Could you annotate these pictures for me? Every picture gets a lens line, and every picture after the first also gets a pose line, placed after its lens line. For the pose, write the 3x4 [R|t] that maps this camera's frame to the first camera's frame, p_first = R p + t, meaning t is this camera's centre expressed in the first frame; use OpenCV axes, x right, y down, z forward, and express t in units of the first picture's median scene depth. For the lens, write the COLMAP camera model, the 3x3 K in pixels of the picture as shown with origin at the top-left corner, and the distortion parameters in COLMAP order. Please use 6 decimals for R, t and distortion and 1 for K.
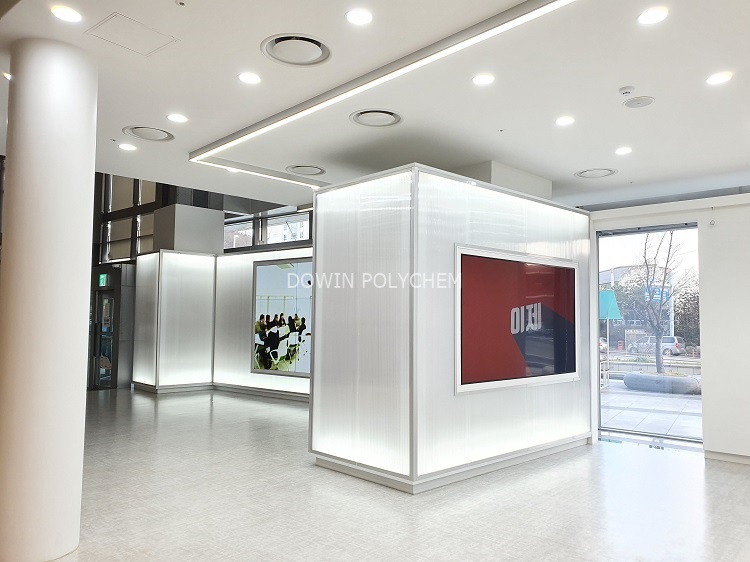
lens RADIAL K [[600.2, 0, 375.2], [0, 600.2, 282.0], [0, 0, 1]] dist [0.004527, 0.006469]
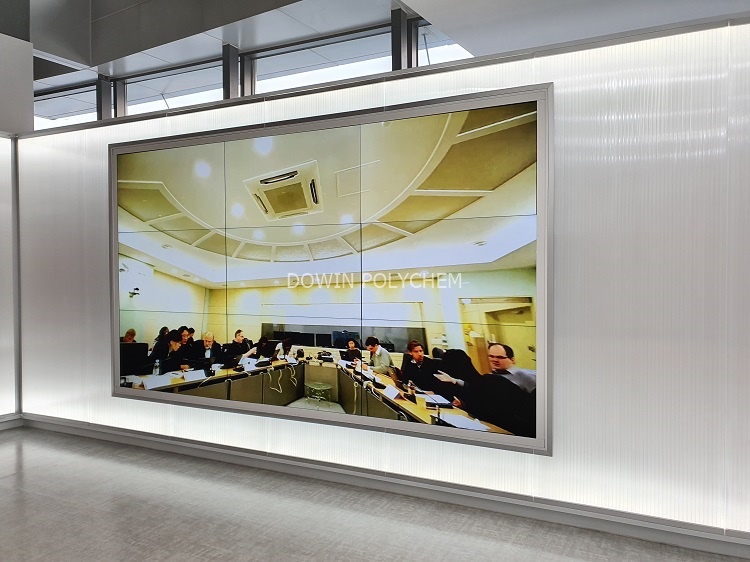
lens RADIAL K [[600.2, 0, 368.8], [0, 600.2, 286.6], [0, 0, 1]] dist [0.004527, 0.006469]
pose [[0.966975, -0.014528, 0.254458, -0.128125], [-0.006110, 0.996766, 0.080126, 0.031673], [-0.254799, -0.079035, 0.963759, 0.495322]]
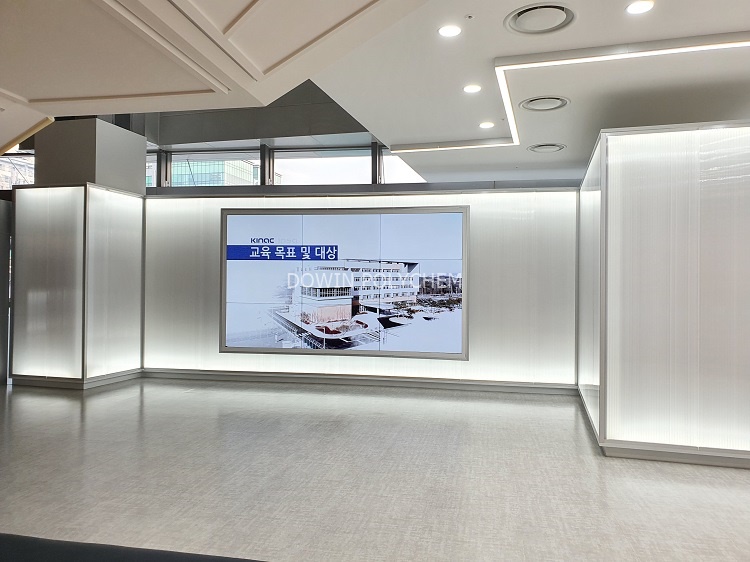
lens RADIAL K [[600.2, 0, 371.6], [0, 600.2, 277.1], [0, 0, 1]] dist [0.004527, 0.006469]
pose [[0.854397, 0.011337, 0.519497, -0.415134], [-0.037883, 0.998461, 0.040515, 0.014526], [-0.518238, -0.054296, 0.853511, 0.229789]]
